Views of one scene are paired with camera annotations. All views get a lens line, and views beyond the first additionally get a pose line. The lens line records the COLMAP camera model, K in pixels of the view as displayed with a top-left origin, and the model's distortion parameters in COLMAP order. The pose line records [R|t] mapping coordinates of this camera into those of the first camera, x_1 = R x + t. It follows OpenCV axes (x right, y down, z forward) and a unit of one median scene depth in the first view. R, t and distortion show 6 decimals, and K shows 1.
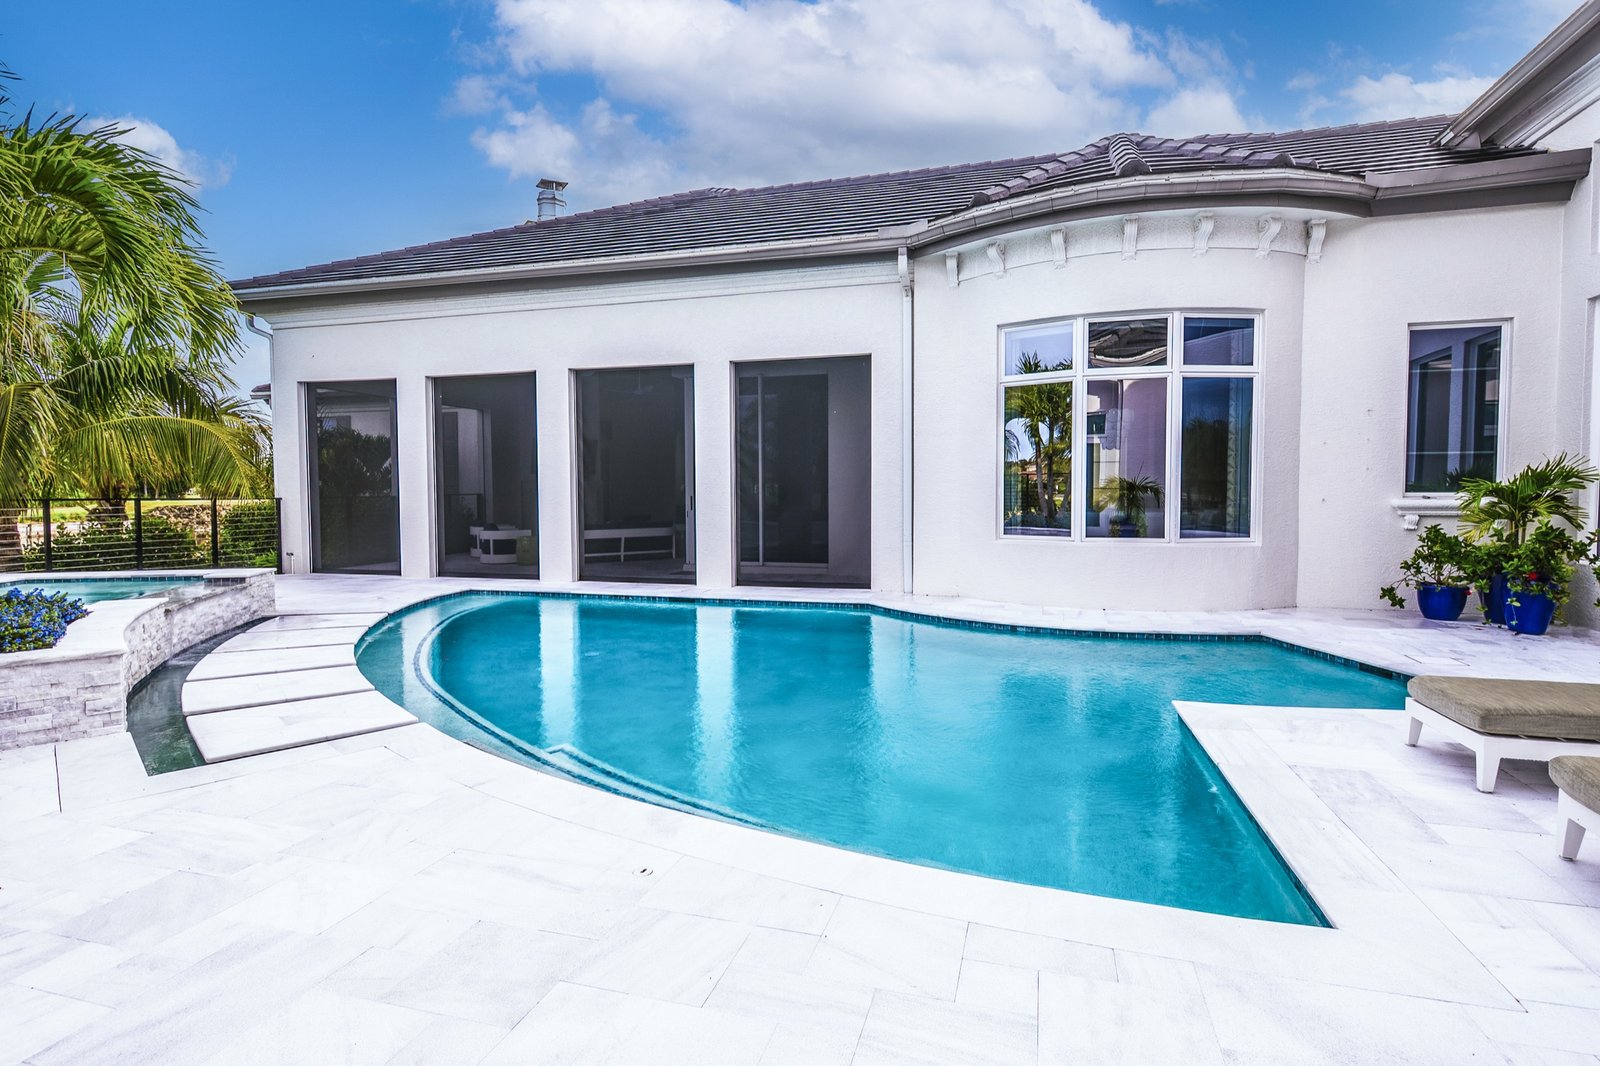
lens RADIAL K [[695.6, 0, 798.7], [0, 695.6, 525.4], [0, 0, 1]] dist [0.006612, -0.003804]
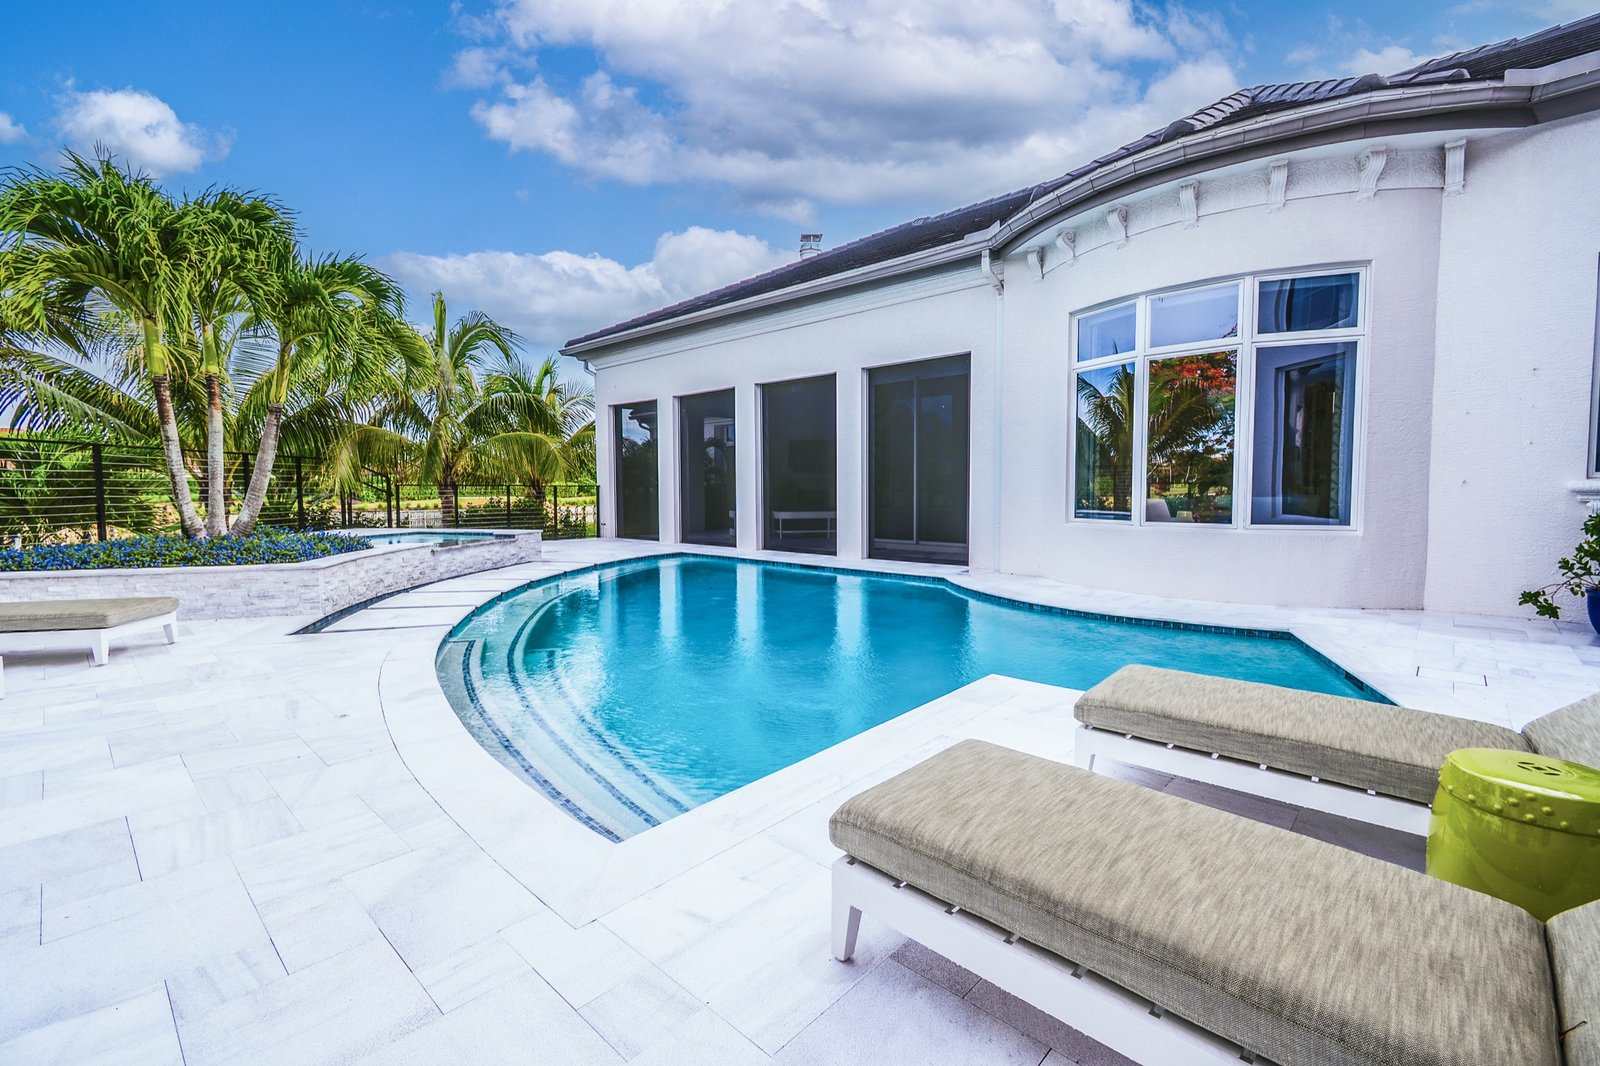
lens RADIAL K [[695.6, 0, 798.7], [0, 695.6, 525.4], [0, 0, 1]] dist [0.006612, -0.003804]
pose [[0.875020, 0.023211, -0.483529, 0.418449], [-0.013584, 0.999634, 0.023404, 0.005348], [0.483895, -0.013911, 0.875015, -0.090451]]
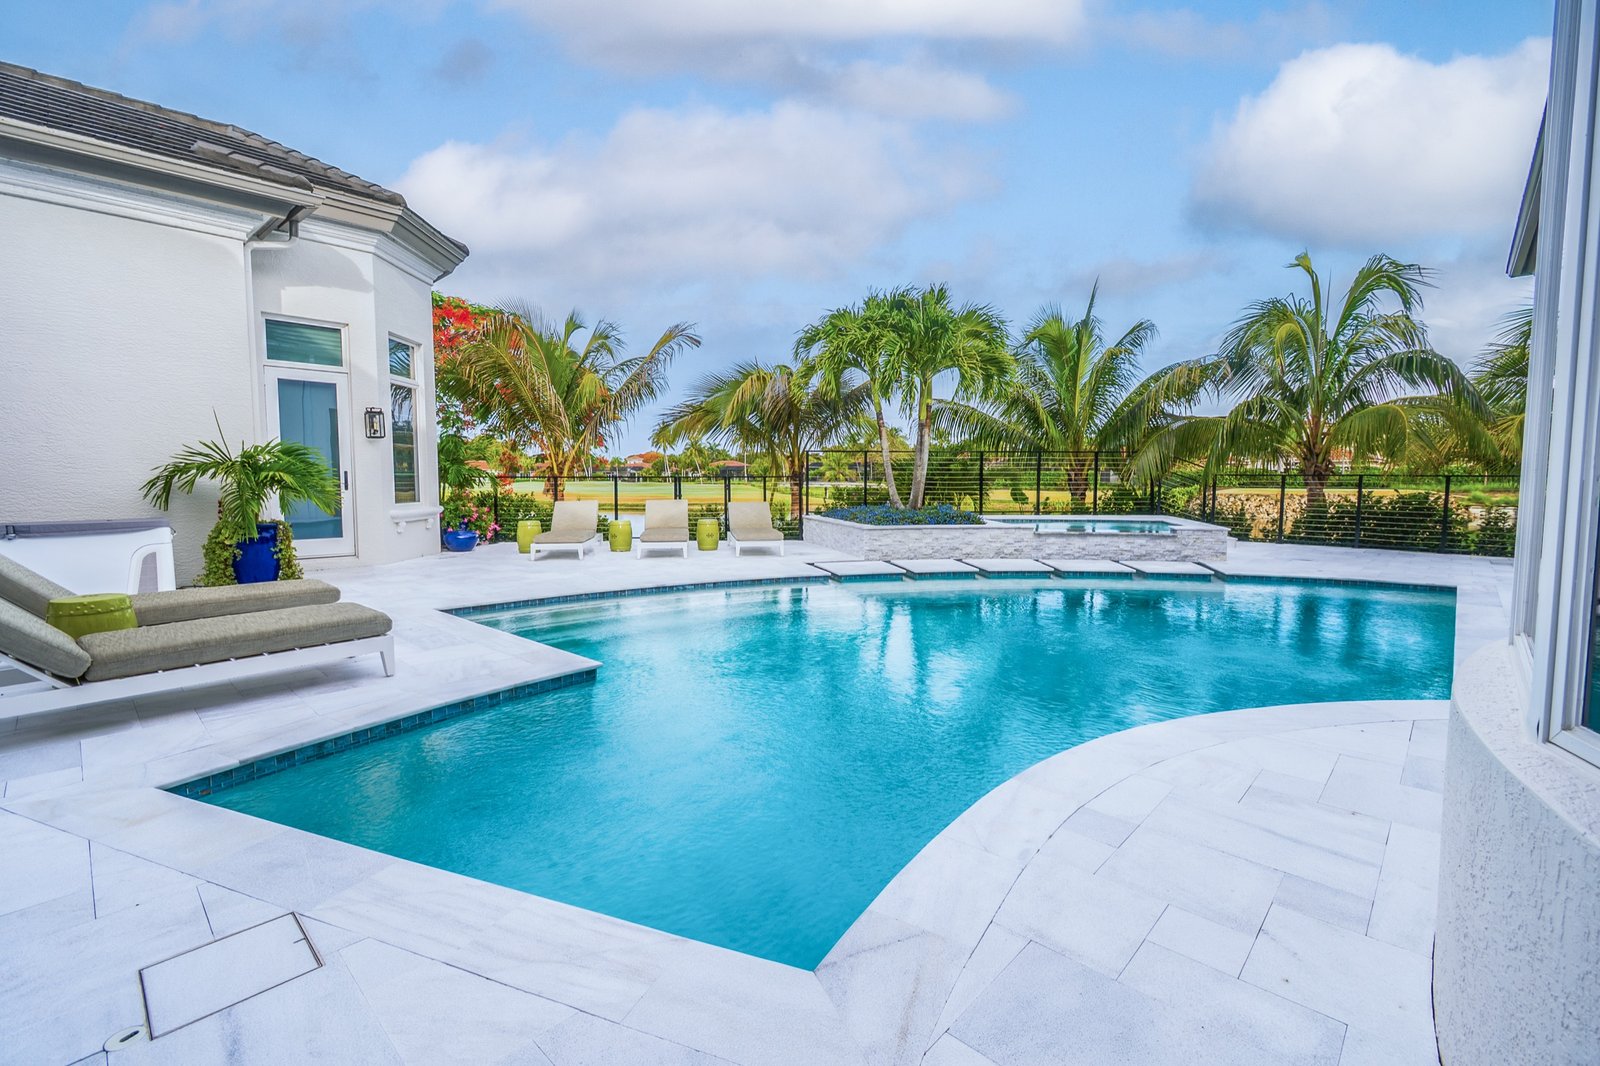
lens RADIAL K [[695.6, 0, 798.7], [0, 695.6, 525.4], [0, 0, 1]] dist [0.006612, -0.003804]
pose [[-0.489295, 0.060376, -0.870026, 0.671065], [-0.033677, 0.995549, 0.088026, -0.029276], [0.871468, 0.072371, -0.485084, 0.806721]]
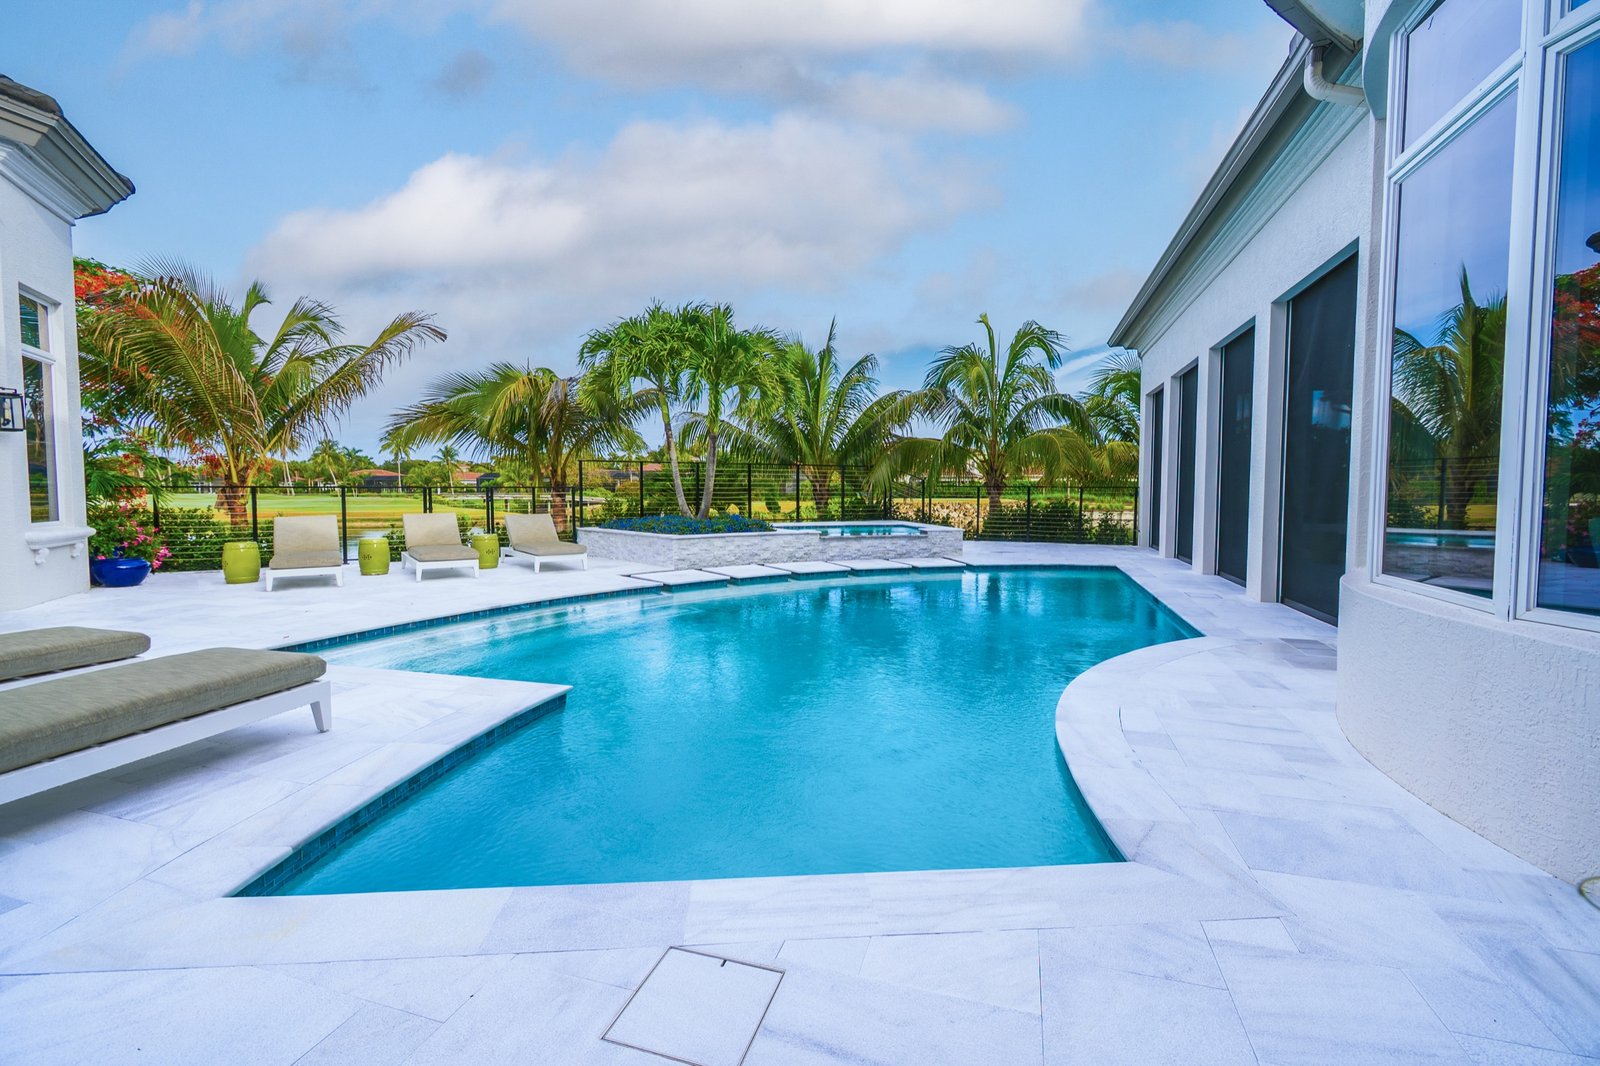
lens RADIAL K [[695.6, 0, 798.7], [0, 695.6, 525.4], [0, 0, 1]] dist [0.006612, -0.003804]
pose [[-0.058684, 0.051984, -0.996922, 0.761923], [-0.039188, 0.997754, 0.054335, -0.018592], [0.997507, 0.042256, -0.056516, 0.609499]]
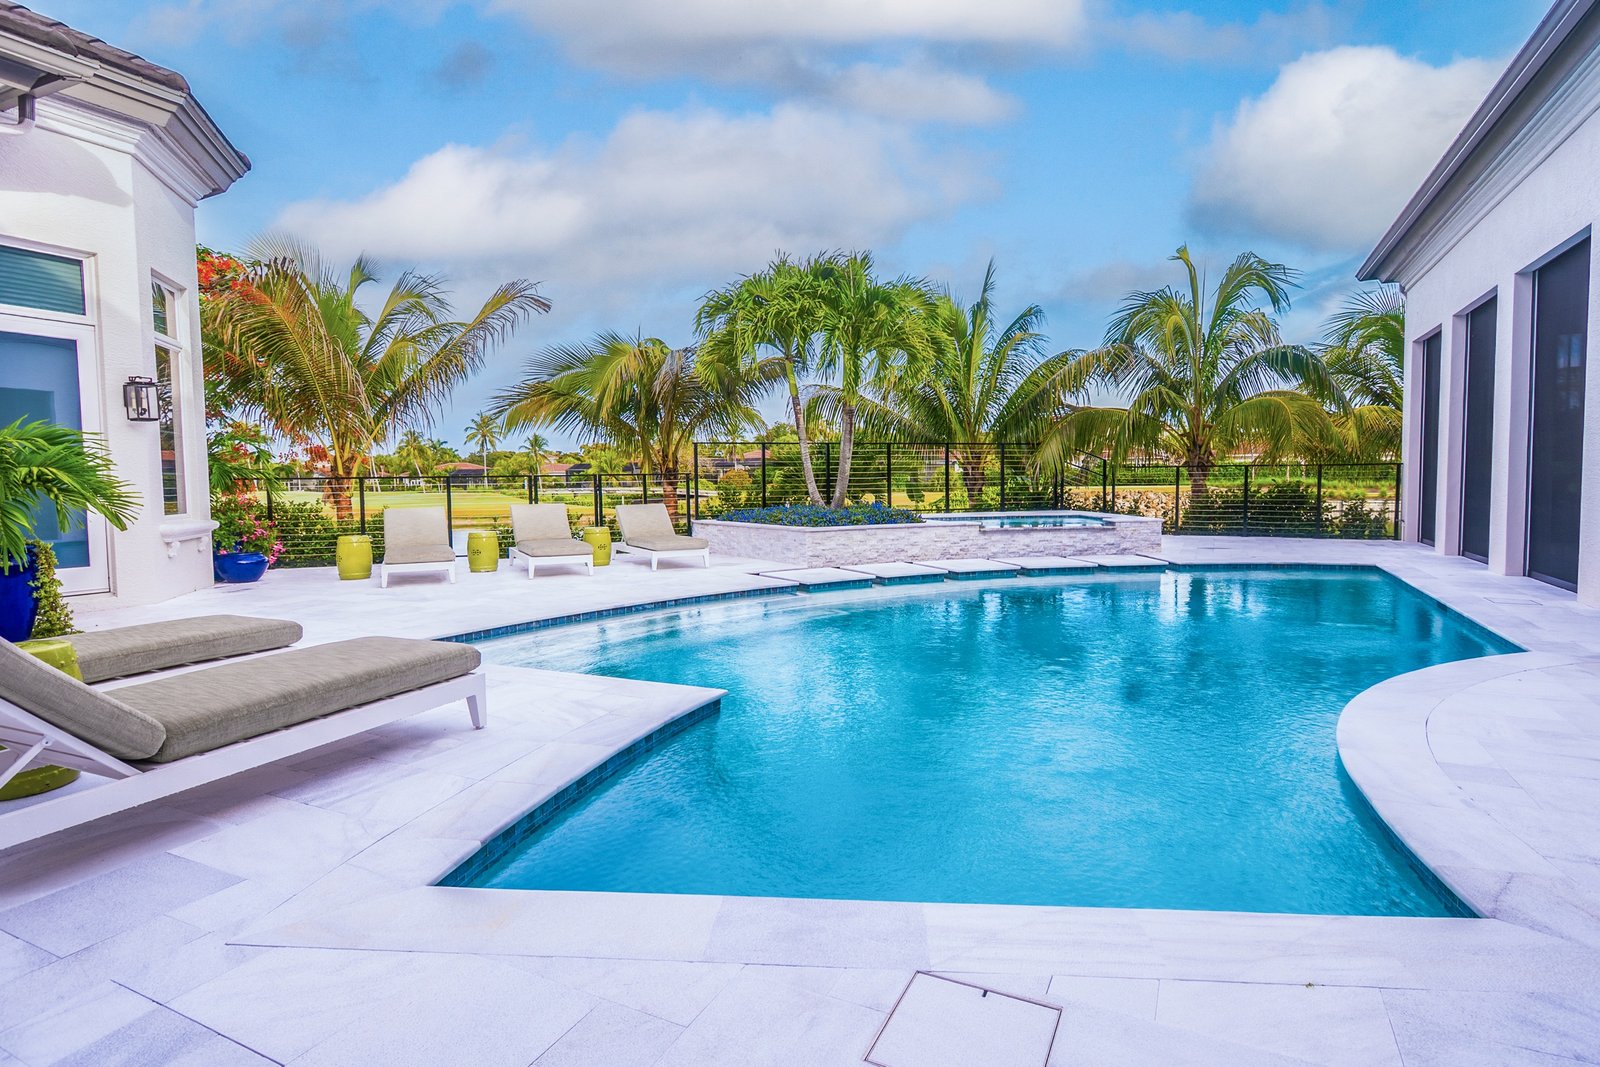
lens RADIAL K [[831.0, 0, 798.3], [0, 831.0, 528.1], [0, 0, 1]] dist [0.004537, -0.002921]
pose [[-0.216015, 0.059957, -0.974548, 0.772336], [-0.024233, 0.997476, 0.066739, -0.007954], [0.976089, 0.038033, -0.214016, 0.576534]]
